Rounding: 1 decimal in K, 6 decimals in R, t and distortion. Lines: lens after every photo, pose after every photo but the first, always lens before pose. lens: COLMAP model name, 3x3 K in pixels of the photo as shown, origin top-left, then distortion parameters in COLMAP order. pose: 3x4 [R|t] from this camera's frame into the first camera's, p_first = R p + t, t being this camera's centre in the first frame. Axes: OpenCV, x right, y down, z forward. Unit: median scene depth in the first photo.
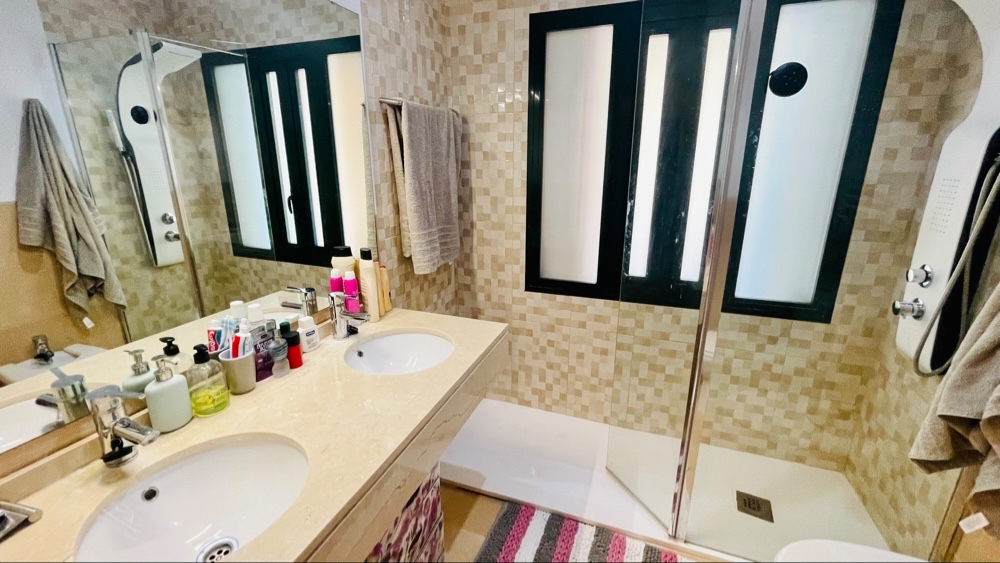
lens RADIAL K [[408.8, 0, 501.6], [0, 408.8, 281.0], [0, 0, 1]] dist [-0.000860, 0.001697]
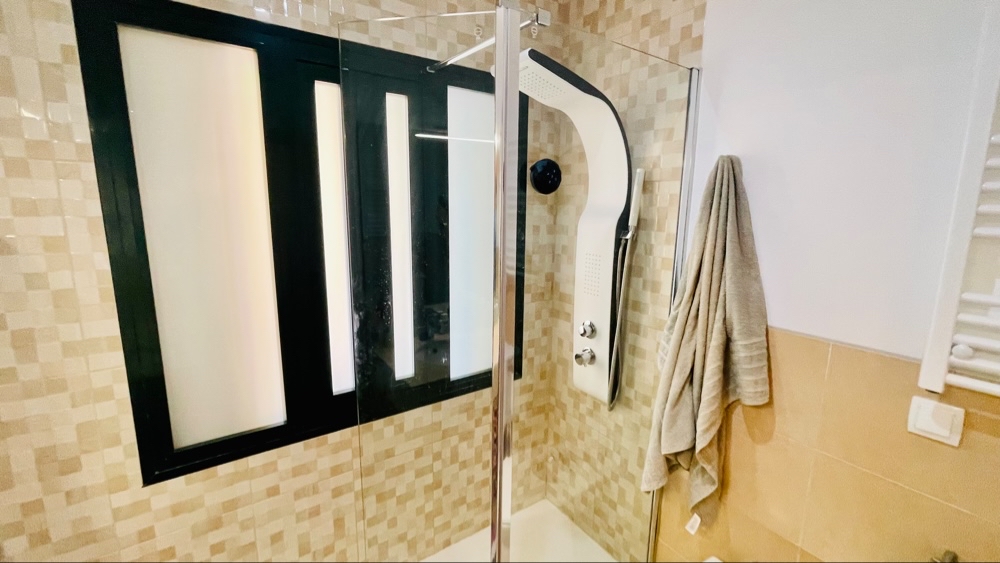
lens RADIAL K [[408.8, 0, 496.5], [0, 408.8, 277.4], [0, 0, 1]] dist [-0.000860, 0.001697]
pose [[0.584993, -0.134623, 0.799787, -0.067323], [0.212930, 0.977029, 0.008713, -0.157352], [-0.782588, 0.165201, 0.600220, 0.296650]]
